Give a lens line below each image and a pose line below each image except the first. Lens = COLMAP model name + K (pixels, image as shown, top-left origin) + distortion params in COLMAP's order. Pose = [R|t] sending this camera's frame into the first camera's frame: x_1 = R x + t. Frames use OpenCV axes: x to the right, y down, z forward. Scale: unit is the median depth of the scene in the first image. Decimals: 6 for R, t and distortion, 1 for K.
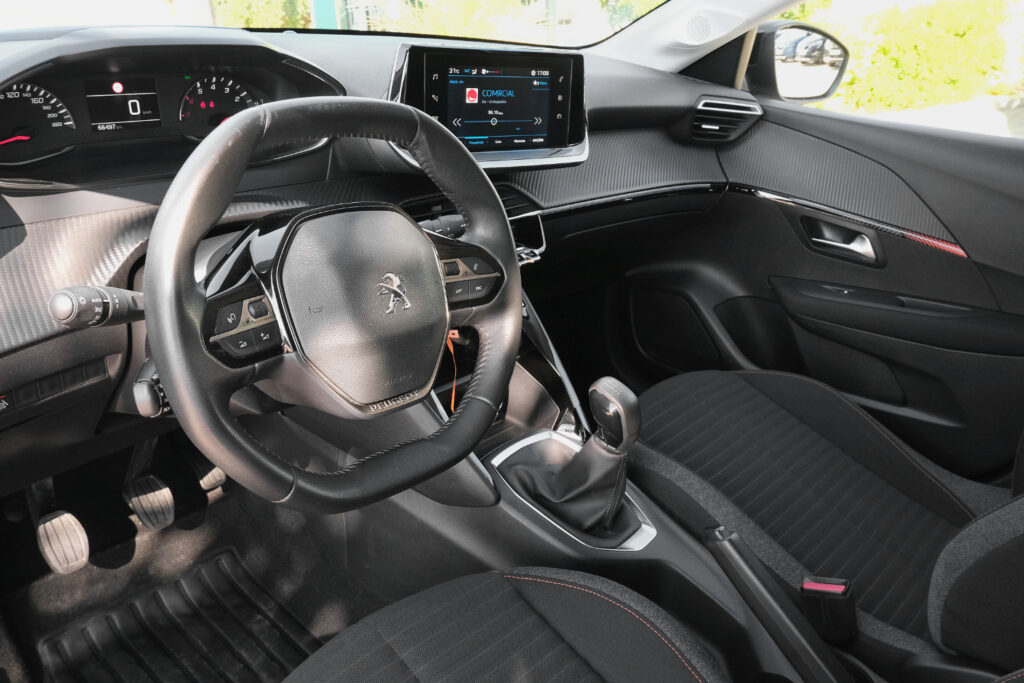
lens RADIAL K [[872.0, 0, 512.0], [0, 872.0, 341.5], [0, 0, 1]] dist [-0.034996, 0.003556]
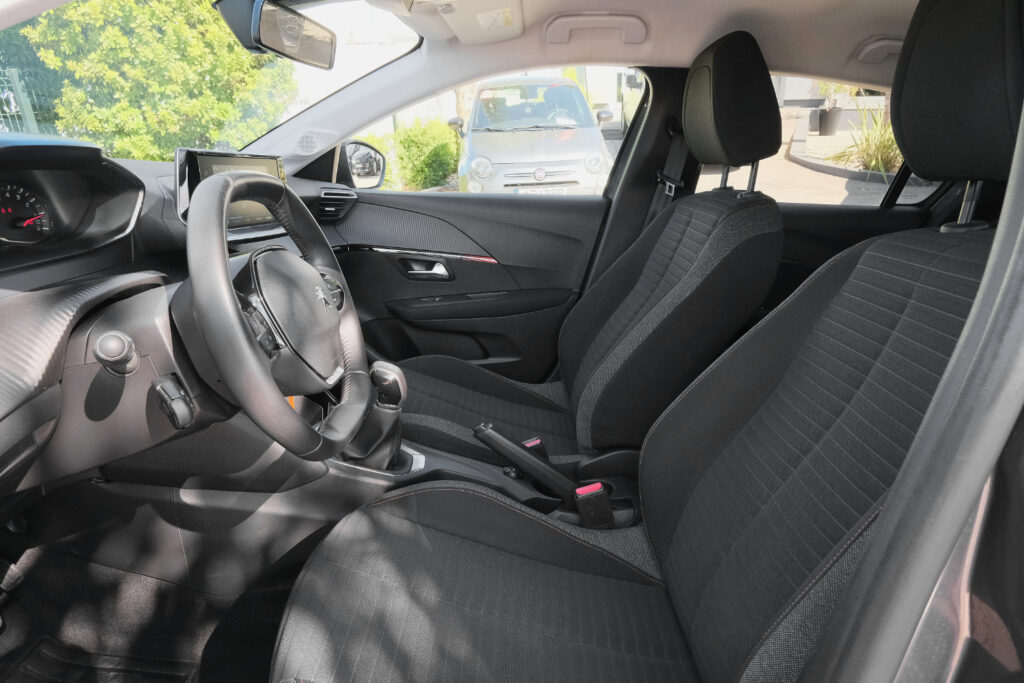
lens RADIAL K [[647.8, 0, 512.0], [0, 647.8, 341.5], [0, 0, 1]] dist [-0.001711, -0.000336]
pose [[0.754887, -0.232655, 0.613203, -0.345307], [0.284425, 0.958602, 0.013560, 0.052902], [-0.590972, 0.164174, 0.789809, -0.014056]]
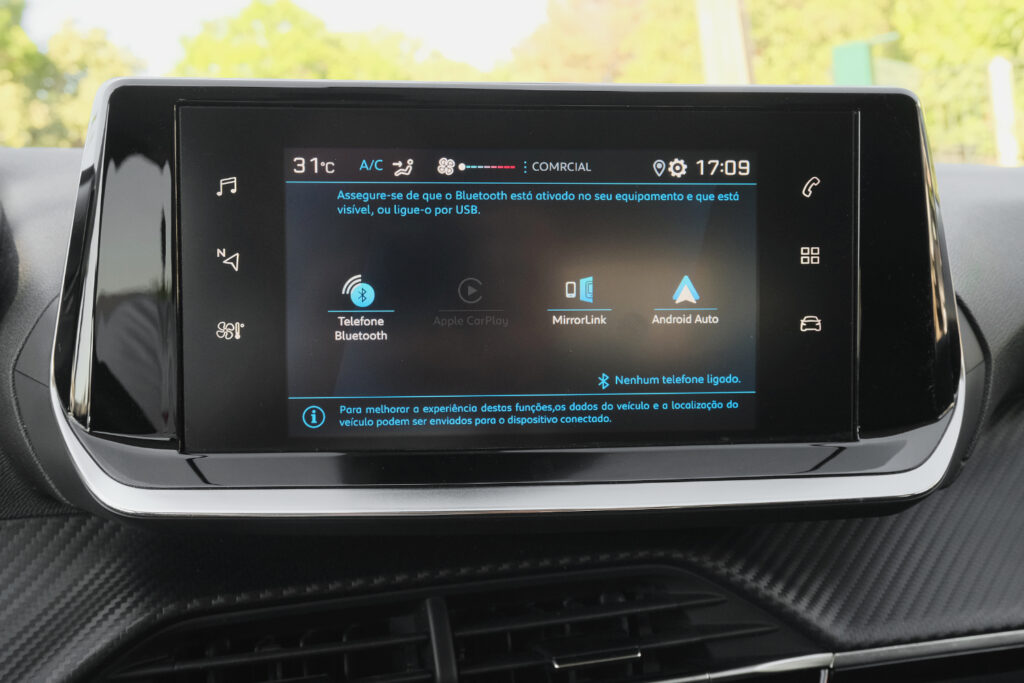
lens RADIAL K [[1168.5, 0, 512.0], [0, 1168.5, 341.5], [0, 0, 1]] dist [-0.013759, 0.012672]
pose [[0.825606, -0.014401, -0.564063, 0.174417], [-0.140326, 0.963026, -0.229979, -0.156145], [0.546519, 0.269024, 0.793059, 0.655696]]
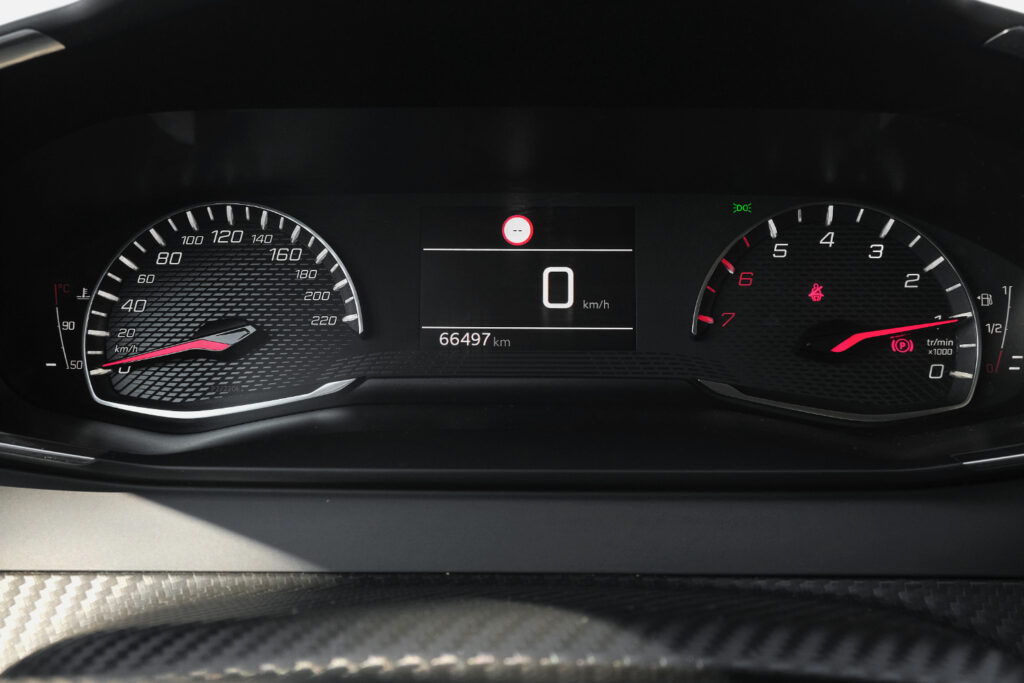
lens RADIAL K [[1168.5, 0, 512.0], [0, 1168.5, 341.5], [0, 0, 1]] dist [-0.013759, 0.012672]
pose [[0.631114, -0.060173, -0.773353, -0.080160], [-0.257758, 0.924065, -0.282249, -0.095101], [0.731612, 0.377470, 0.567680, 0.584260]]
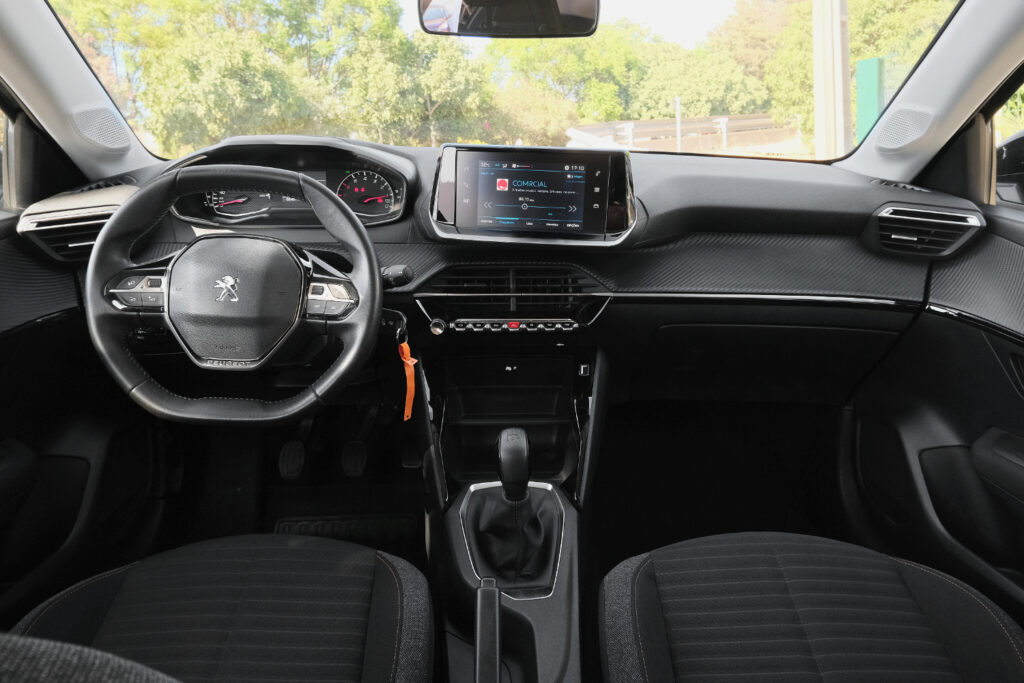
lens RADIAL K [[755.4, 0, 512.0], [0, 755.4, 341.5], [0, 0, 1]] dist [0.005140, -0.002907]
pose [[0.668527, 0.135122, -0.731309, 0.706085], [-0.243880, 0.968809, -0.043939, -0.017713], [0.702562, 0.207727, 0.680629, 0.283585]]
